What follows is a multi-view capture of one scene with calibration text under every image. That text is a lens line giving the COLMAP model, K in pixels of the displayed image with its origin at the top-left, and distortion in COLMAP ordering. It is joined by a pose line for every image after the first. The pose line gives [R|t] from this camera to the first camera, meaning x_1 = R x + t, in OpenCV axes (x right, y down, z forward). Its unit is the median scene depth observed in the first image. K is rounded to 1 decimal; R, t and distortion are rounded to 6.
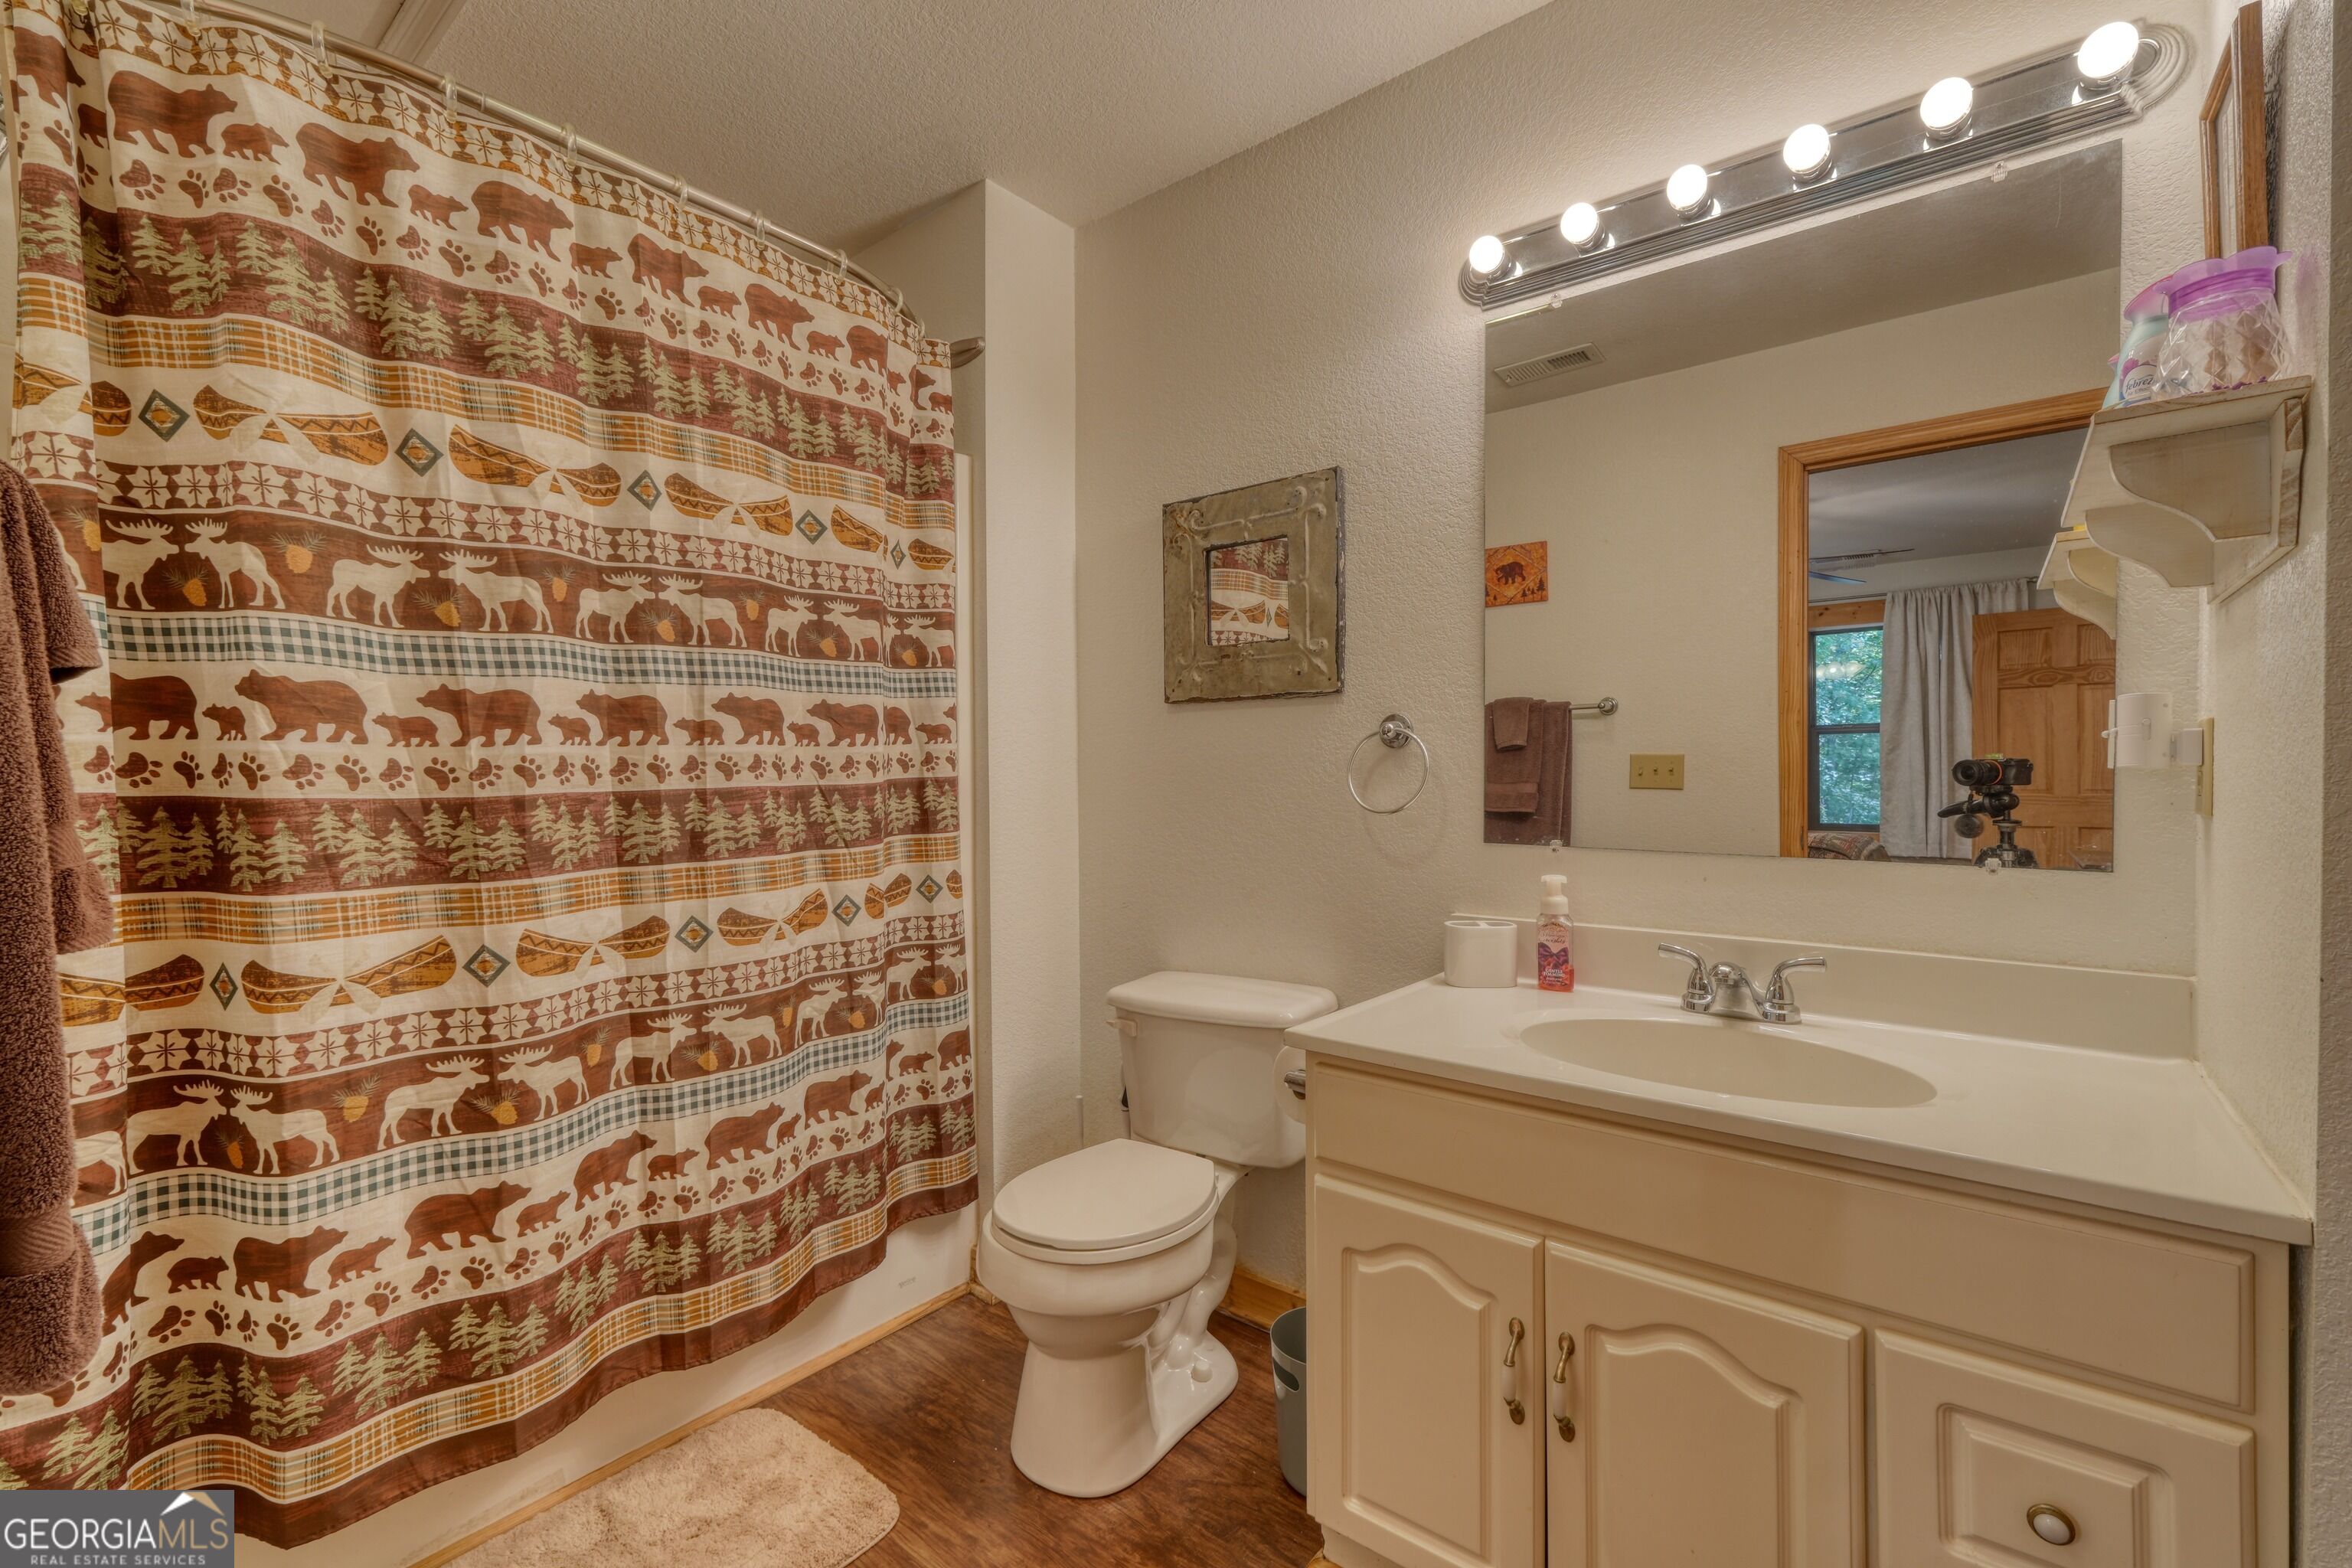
lens RADIAL K [[996.4, 0, 1176.0], [0, 996.4, 770.6], [0, 0, 1]] dist [-0.004266, 0.002899]
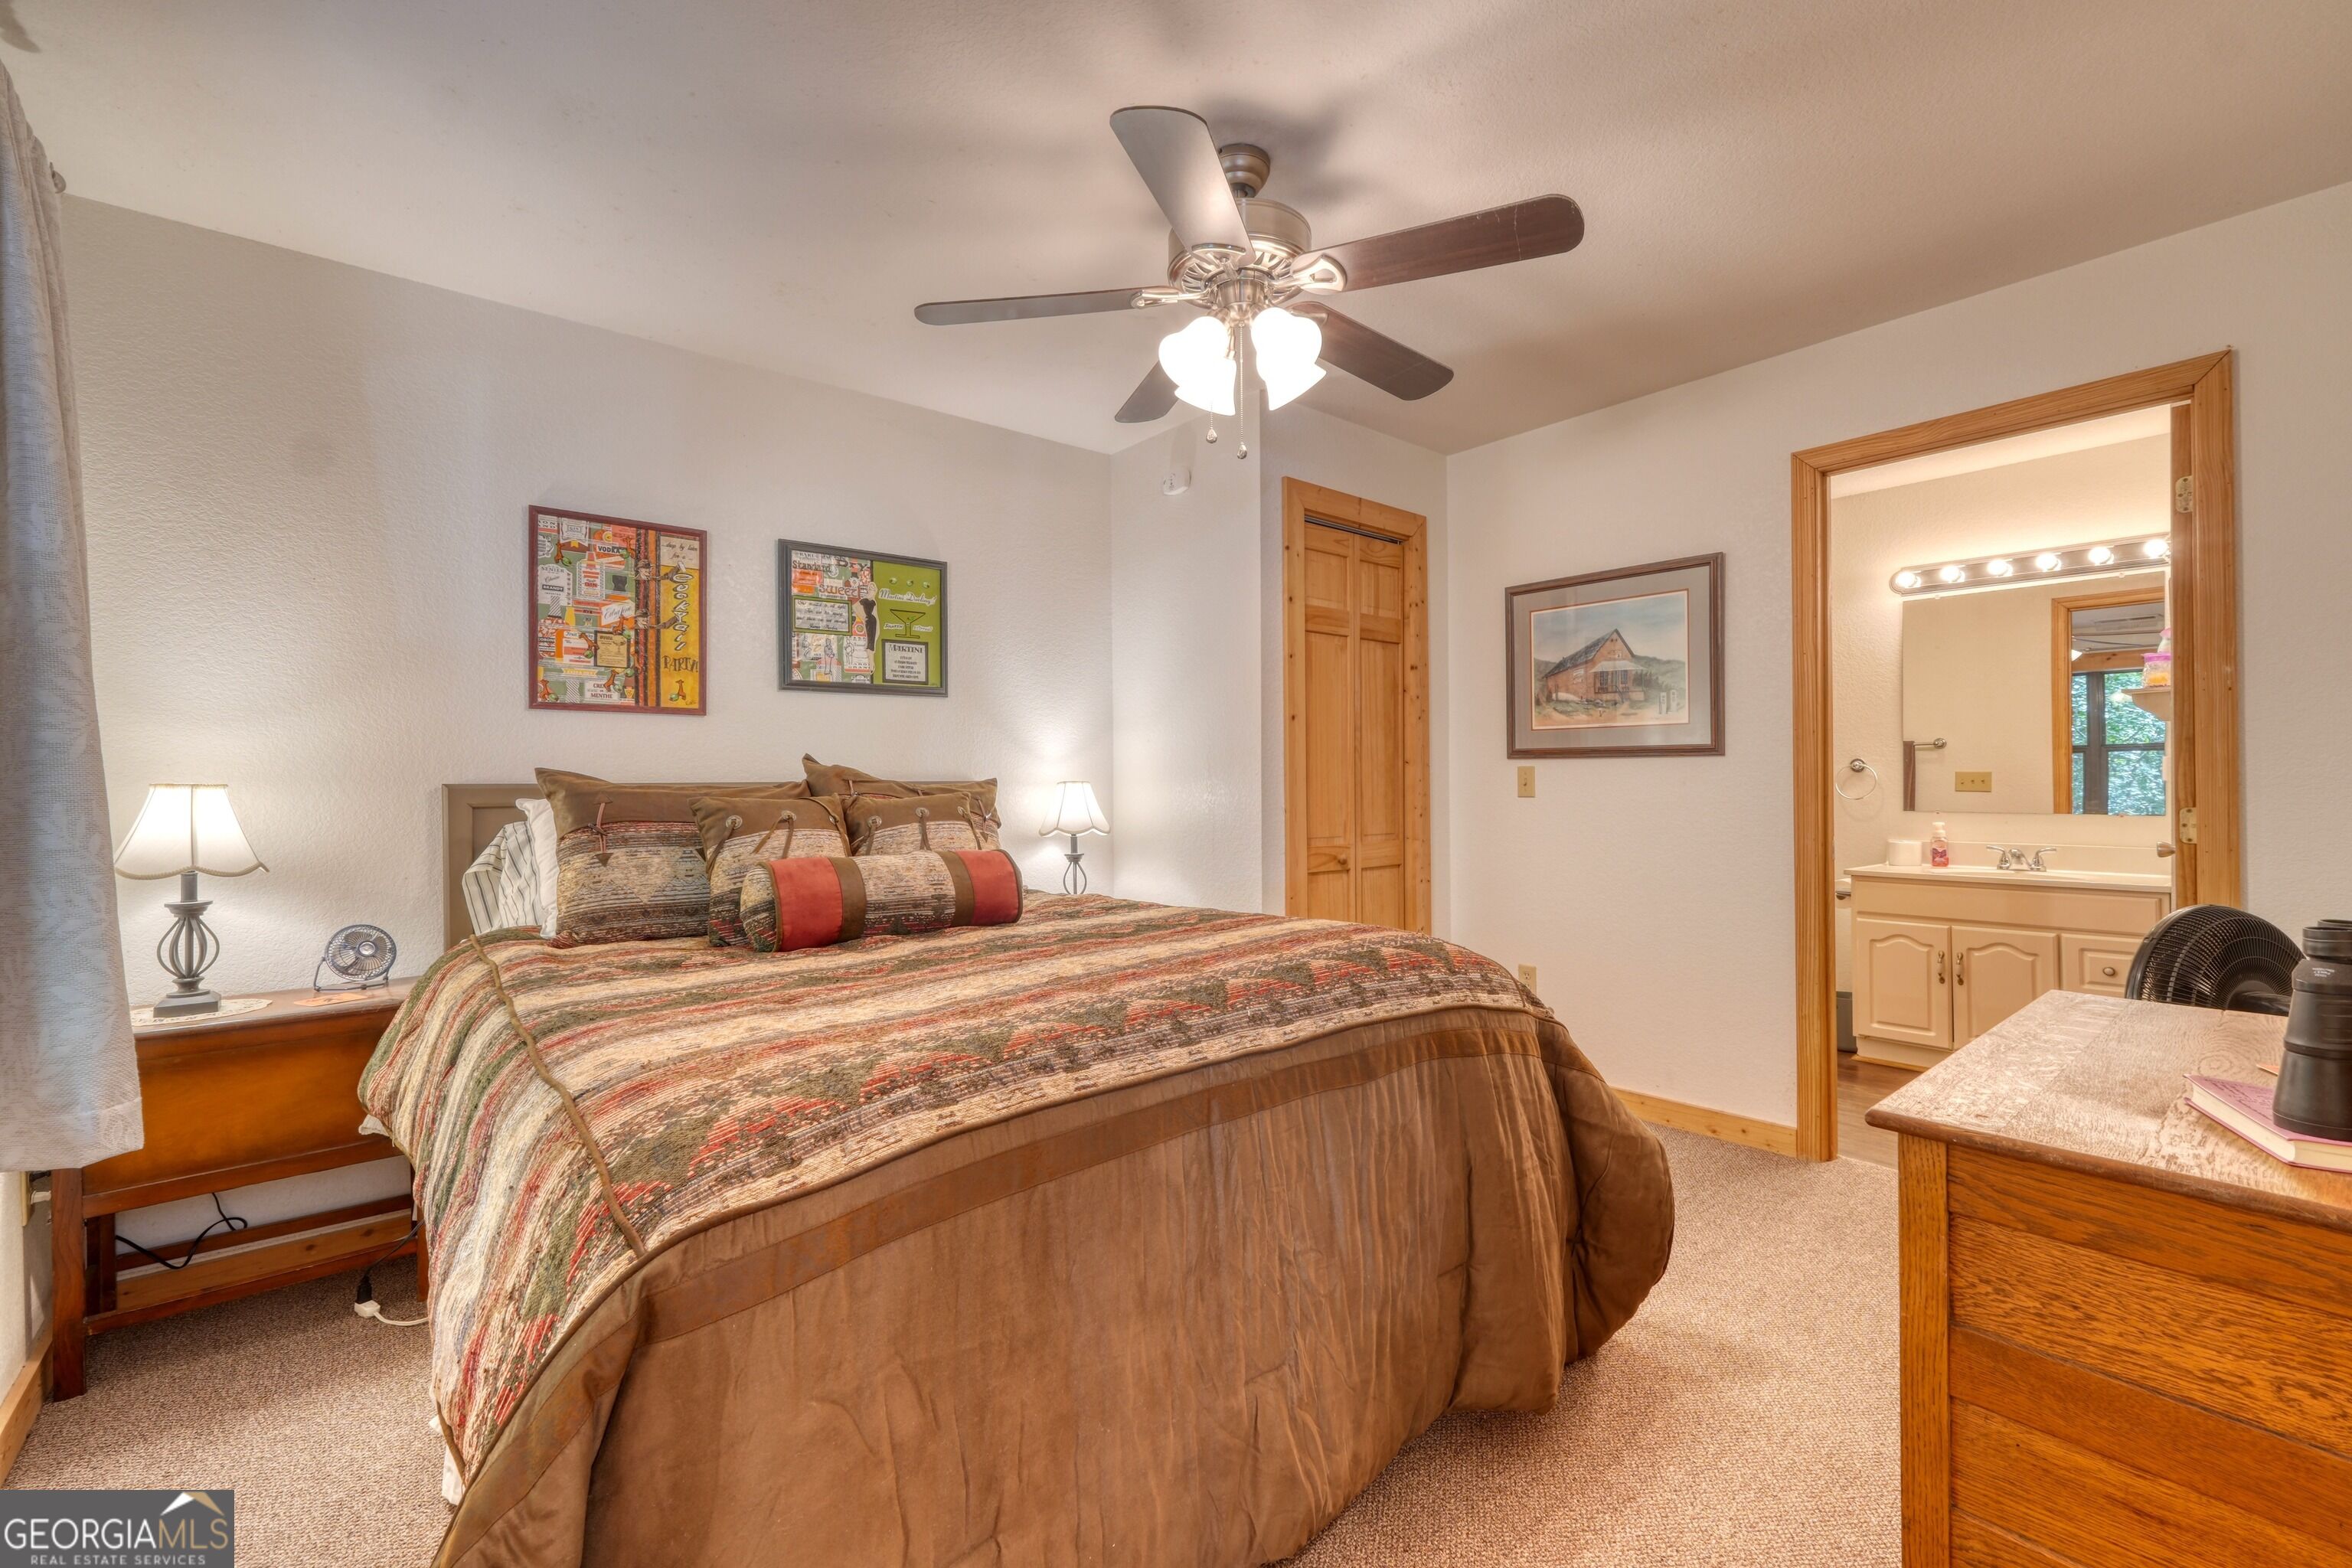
lens RADIAL K [[1019.6, 0, 1172.6], [0, 1019.6, 785.5], [0, 0, 1]] dist [0.002487, 0.000236]
pose [[0.981201, -0.007074, -0.192860, -1.061216], [0.006944, 0.999975, -0.001353, 0.001403], [0.192865, -0.000012, 0.981225, -1.982699]]
